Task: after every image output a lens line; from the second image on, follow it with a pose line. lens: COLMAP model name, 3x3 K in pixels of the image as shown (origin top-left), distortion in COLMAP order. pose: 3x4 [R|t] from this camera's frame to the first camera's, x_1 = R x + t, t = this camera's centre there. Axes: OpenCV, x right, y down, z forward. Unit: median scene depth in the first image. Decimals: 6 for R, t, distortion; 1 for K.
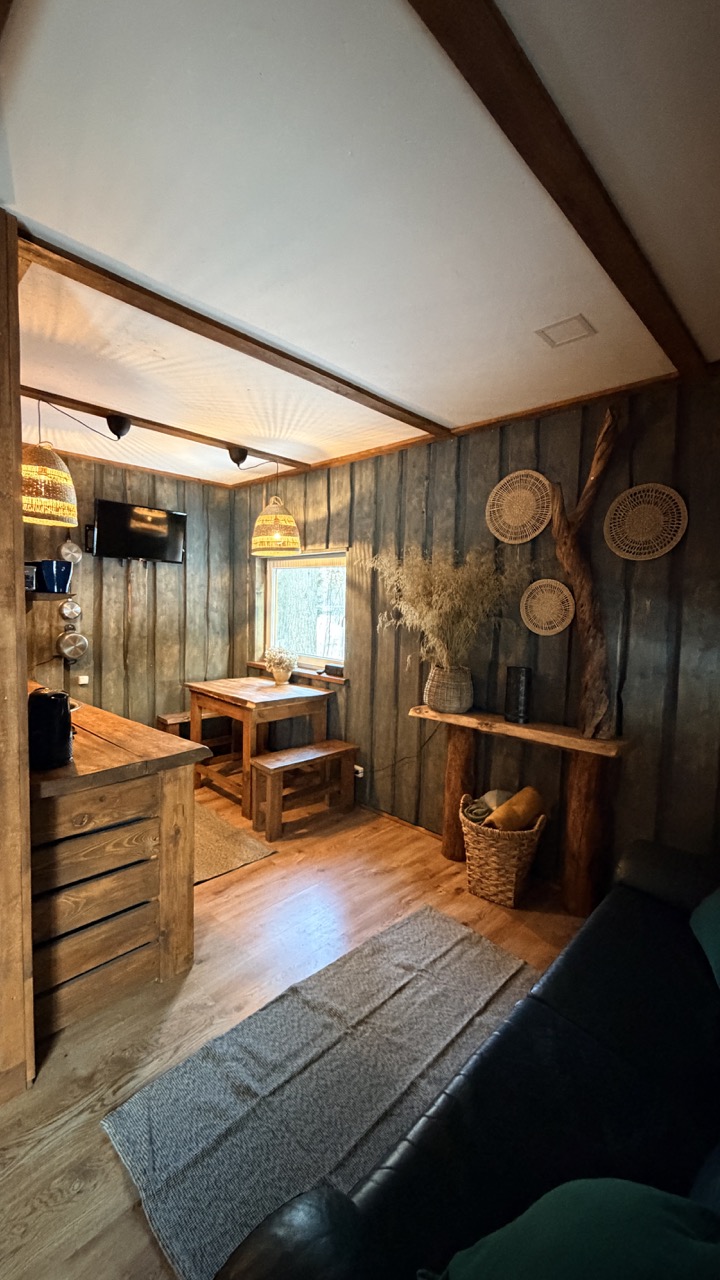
lens RADIAL K [[507.2, 0, 357.9], [0, 507.2, 638.9], [0, 0, 1]] dist [0.000153, -0.000343]
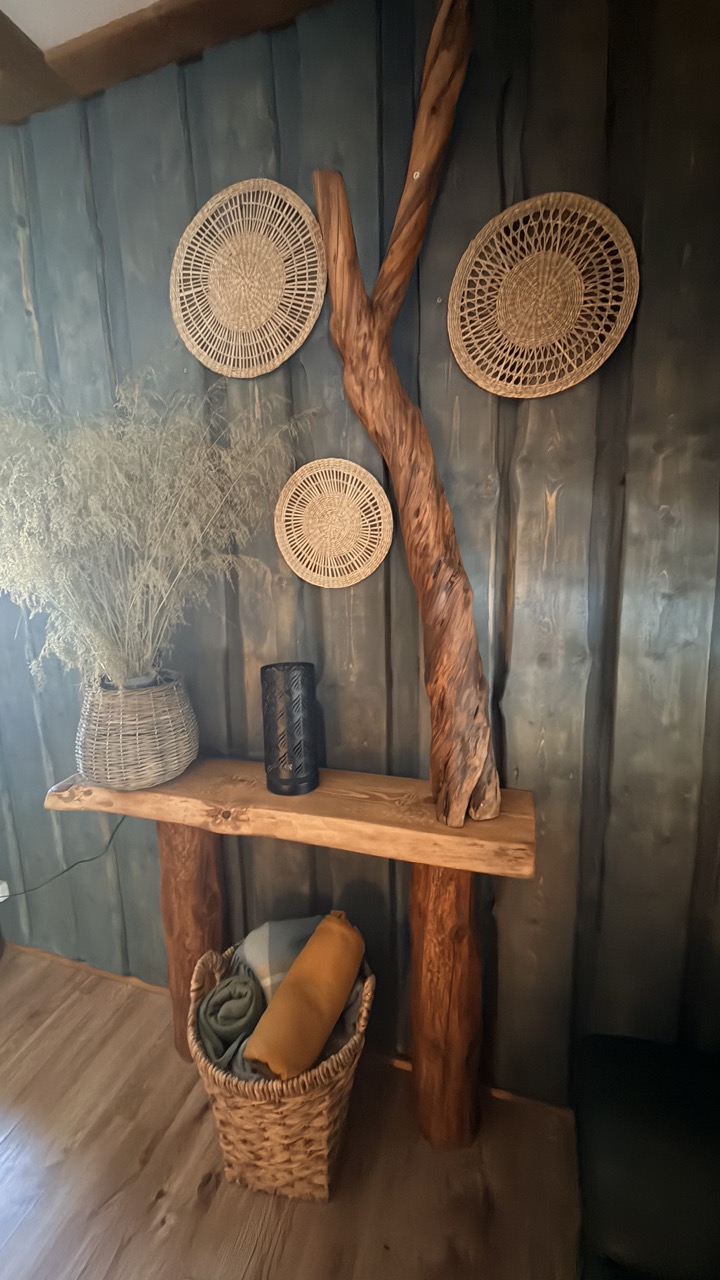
lens RADIAL K [[507.2, 0, 356.0], [0, 507.2, 638.1], [0, 0, 1]] dist [0.000153, -0.000343]
pose [[0.896838, -0.132747, 0.421972, 0.187033], [0.084987, 0.987847, 0.130138, -0.019937], [-0.434119, -0.080851, 0.897220, 0.574106]]
